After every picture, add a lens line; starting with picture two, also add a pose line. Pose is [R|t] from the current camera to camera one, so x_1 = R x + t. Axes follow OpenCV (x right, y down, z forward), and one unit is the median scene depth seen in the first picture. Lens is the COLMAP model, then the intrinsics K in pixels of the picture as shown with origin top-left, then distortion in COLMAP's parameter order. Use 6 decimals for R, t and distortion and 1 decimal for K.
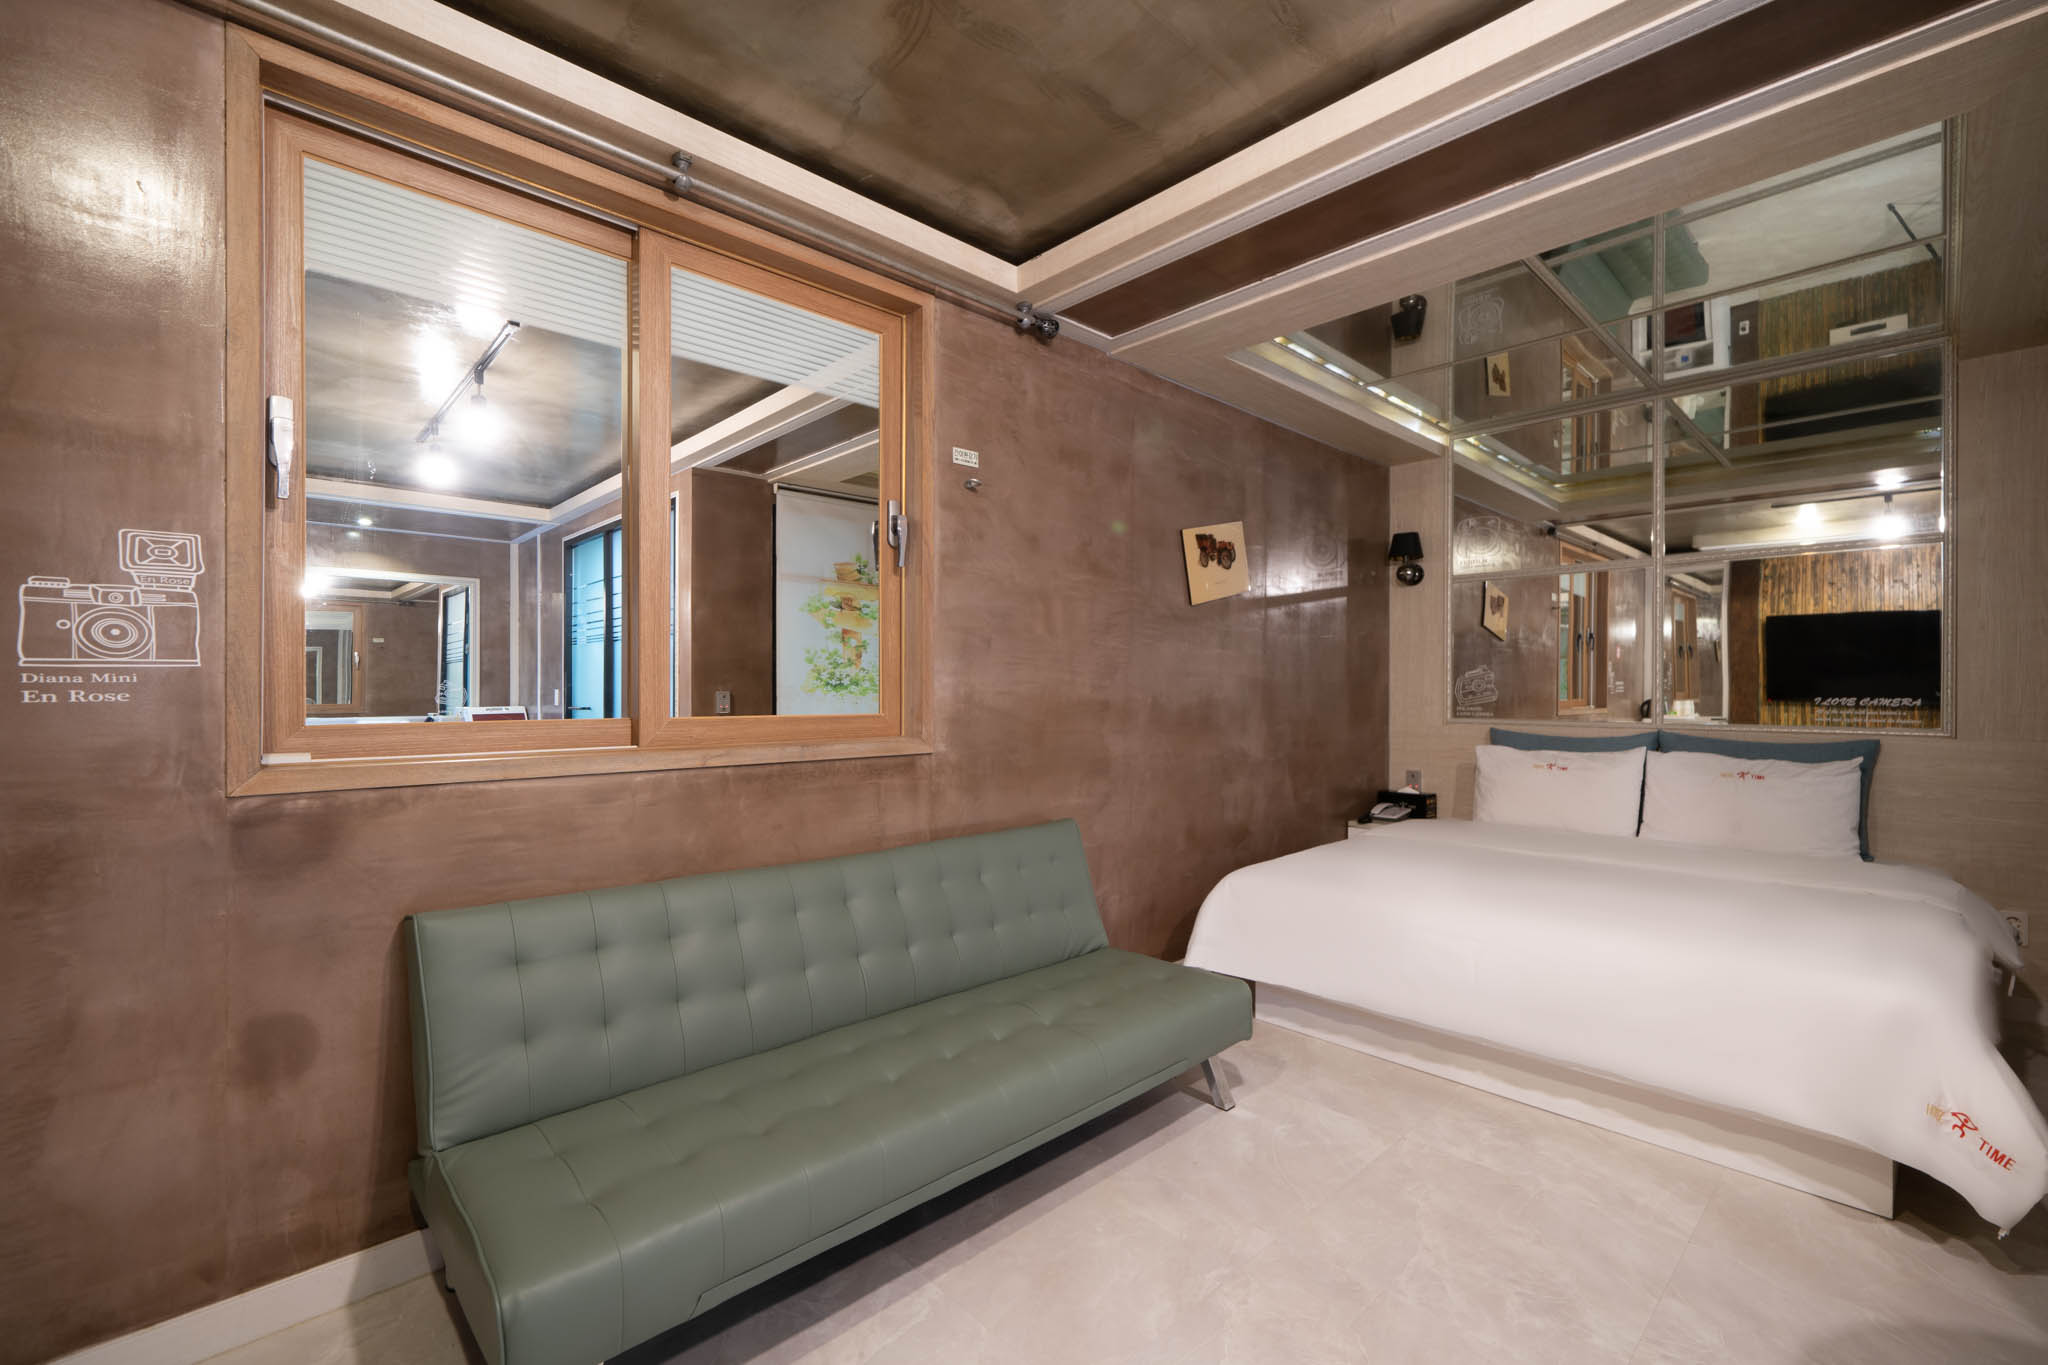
lens RADIAL K [[871.8, 0, 1024.0], [0, 871.8, 682.5], [0, 0, 1]] dist [-0.060911, 0.018708]
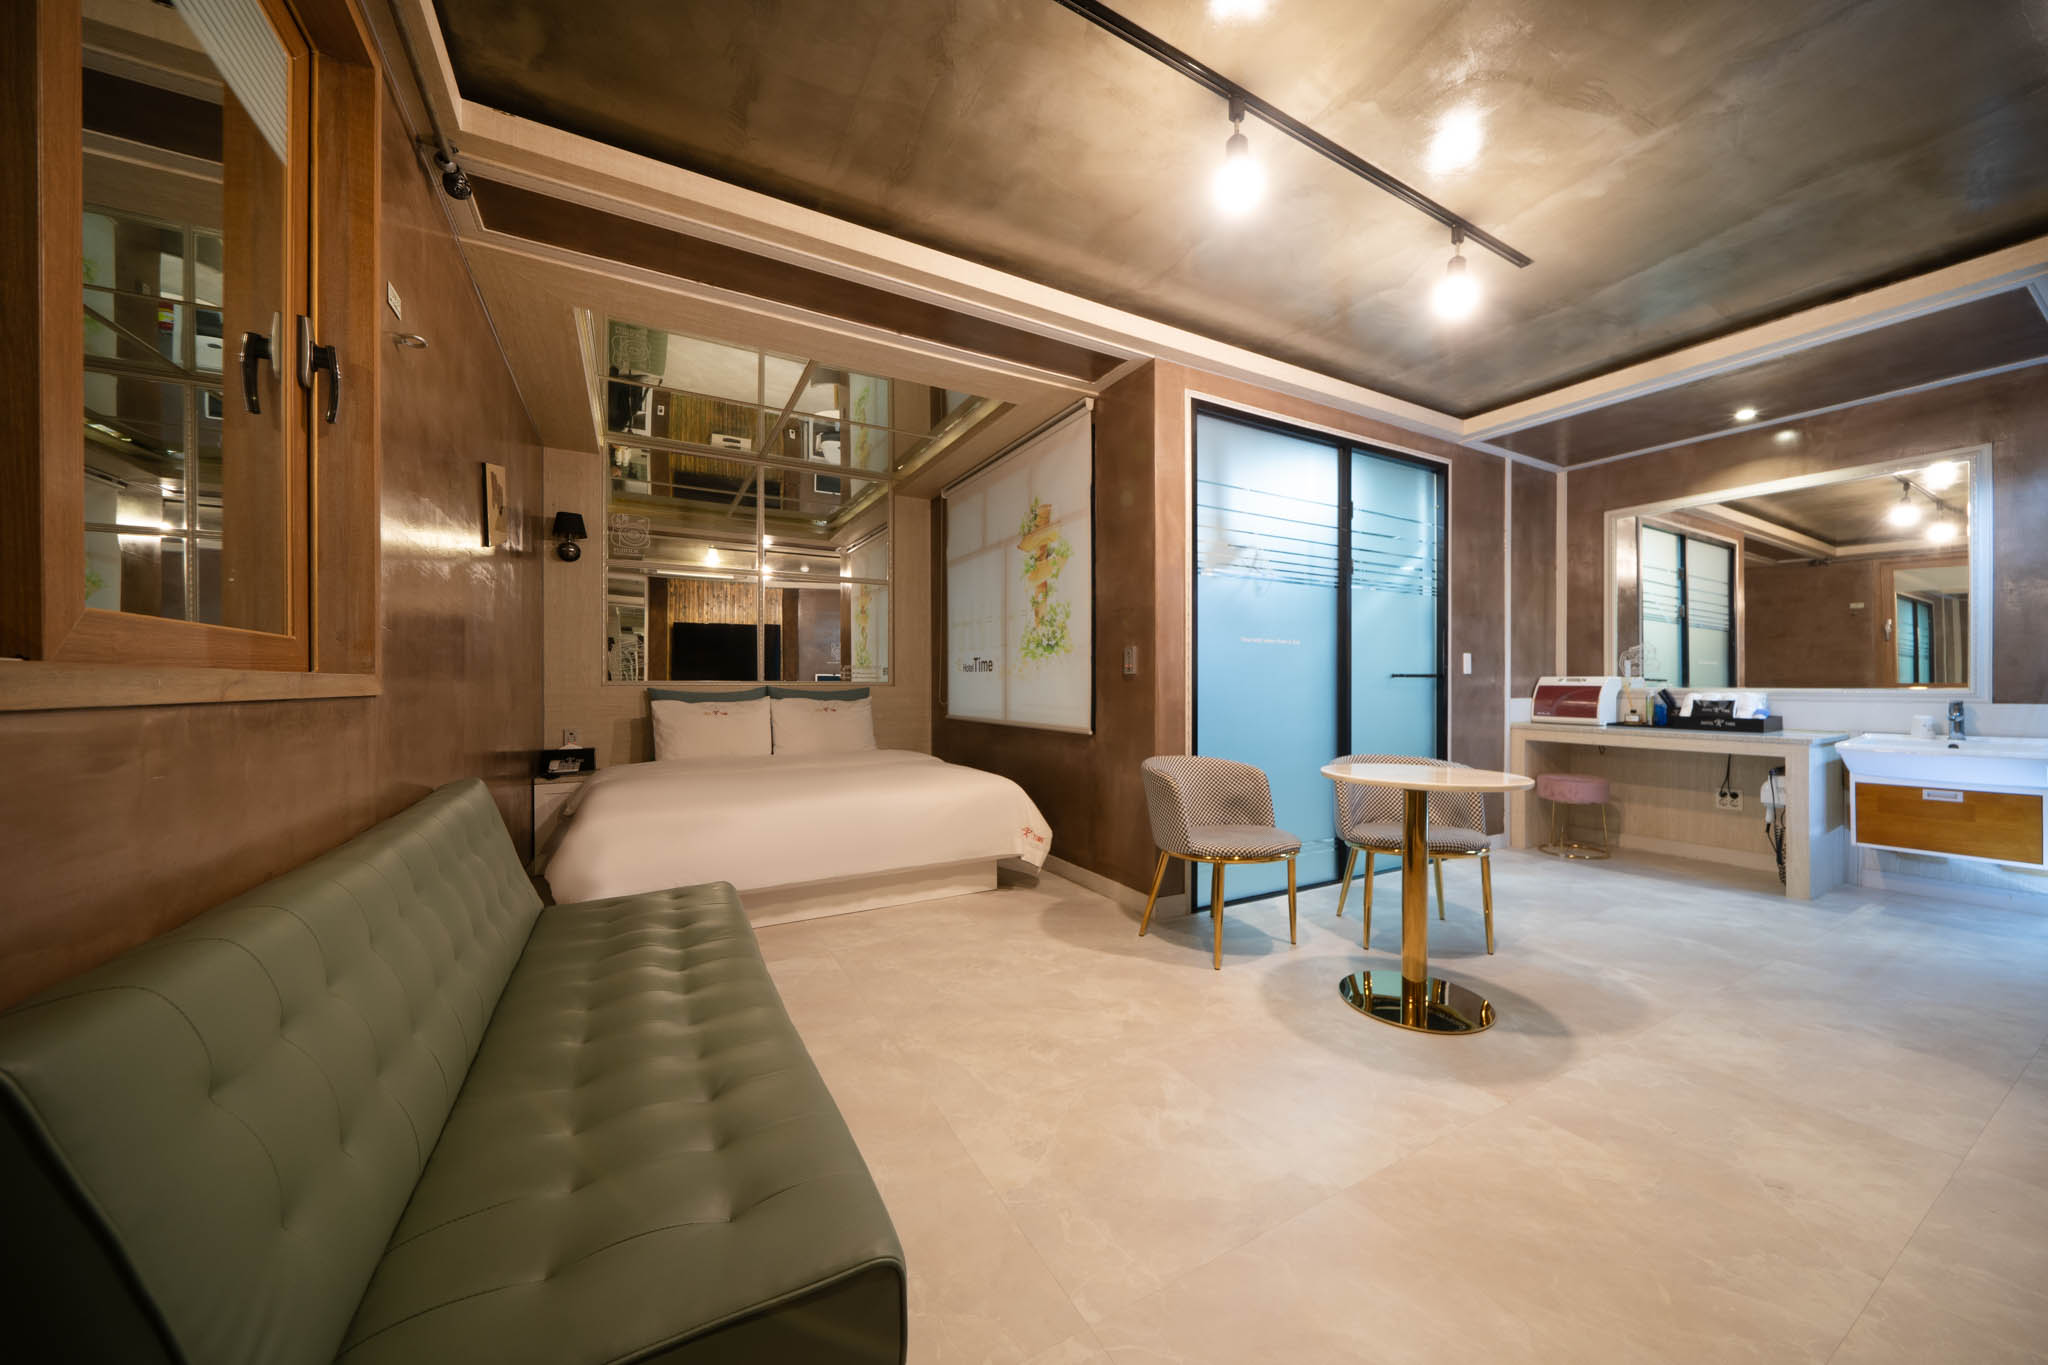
lens RADIAL K [[713.8, 0, 1089.6], [0, 713.8, 678.2], [0, 0, 1]] dist [-0.000078, 0.000029]
pose [[0.193235, 0.000847, 0.981152, -0.326462], [0.001076, 0.999999, -0.001076, 0.038826], [-0.981152, 0.001264, 0.193234, 0.170732]]
